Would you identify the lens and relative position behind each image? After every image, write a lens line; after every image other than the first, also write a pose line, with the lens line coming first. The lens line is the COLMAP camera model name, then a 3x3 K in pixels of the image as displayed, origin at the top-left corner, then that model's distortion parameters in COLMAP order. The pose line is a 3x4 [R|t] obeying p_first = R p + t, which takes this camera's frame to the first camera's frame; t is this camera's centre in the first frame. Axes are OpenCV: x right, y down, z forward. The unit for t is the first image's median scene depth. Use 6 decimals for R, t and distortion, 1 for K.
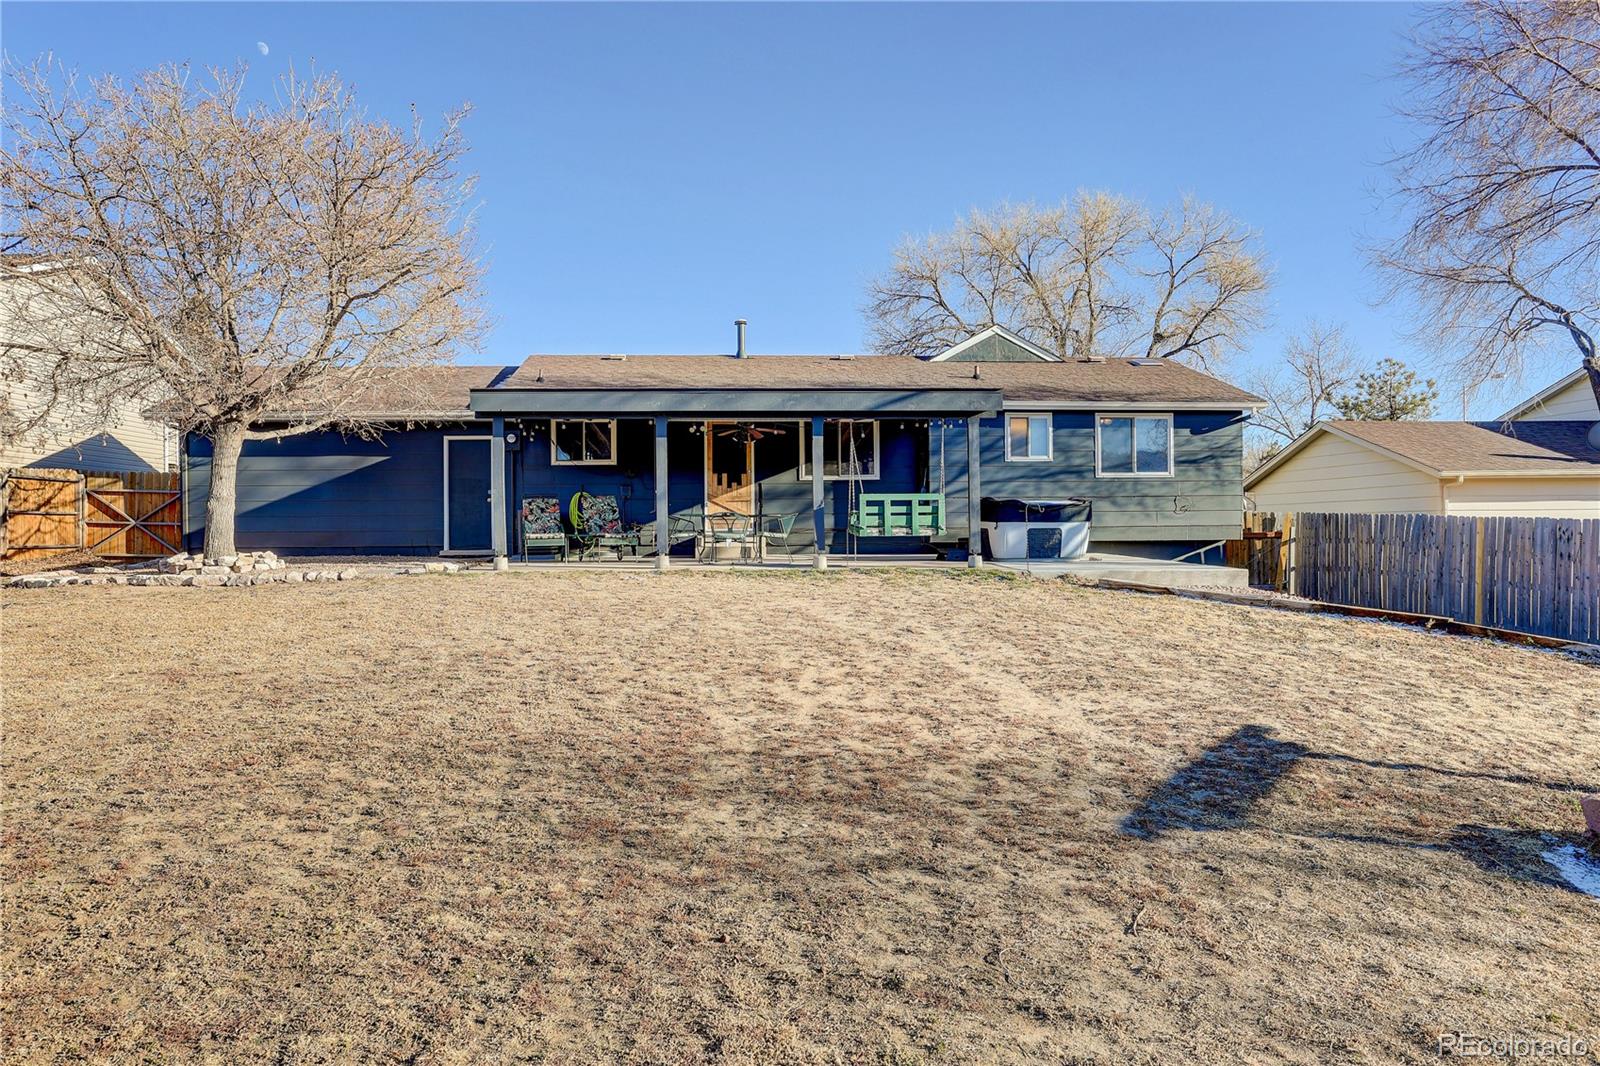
lens RADIAL K [[1120.3, 0, 799.8], [0, 1120.3, 536.4], [0, 0, 1]] dist [-0.025017, 0.012731]
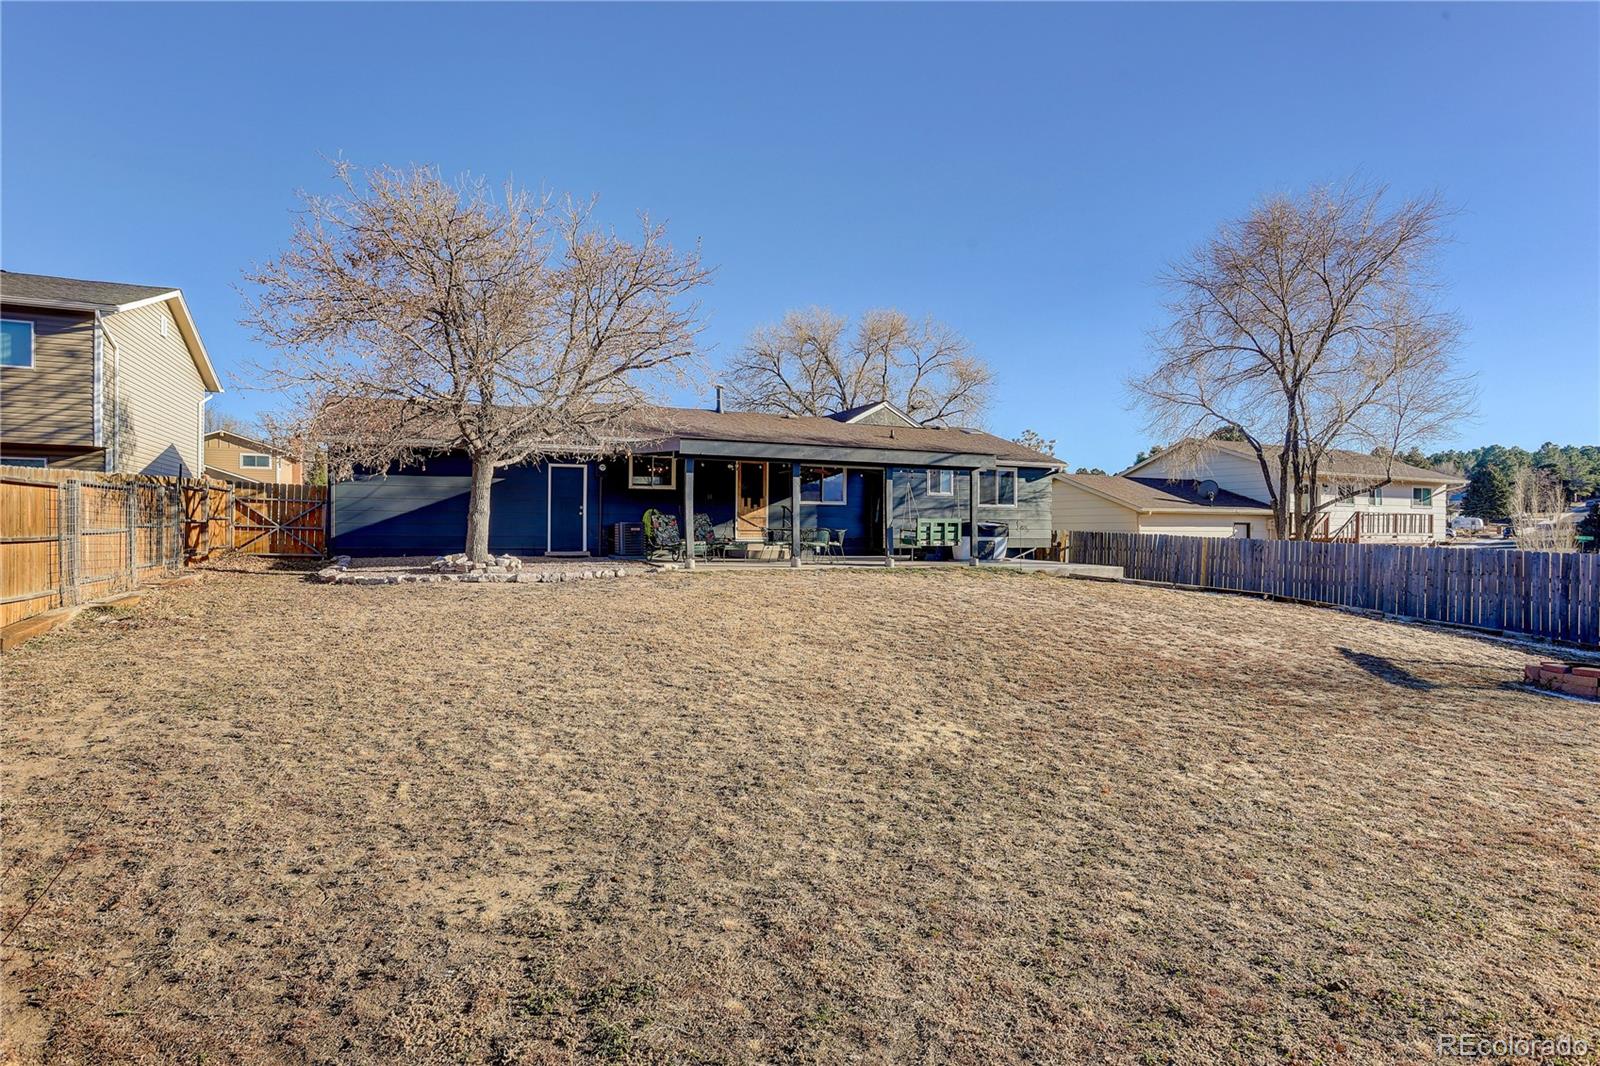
lens RADIAL K [[878.7, 0, 800.2], [0, 878.7, 528.8], [0, 0, 1]] dist [-0.007721, -0.000375]
pose [[0.926296, 0.014335, 0.376523, -0.441450], [-0.011356, 0.999884, -0.010130, -0.007550], [-0.376624, 0.005107, 0.926352, -0.048584]]
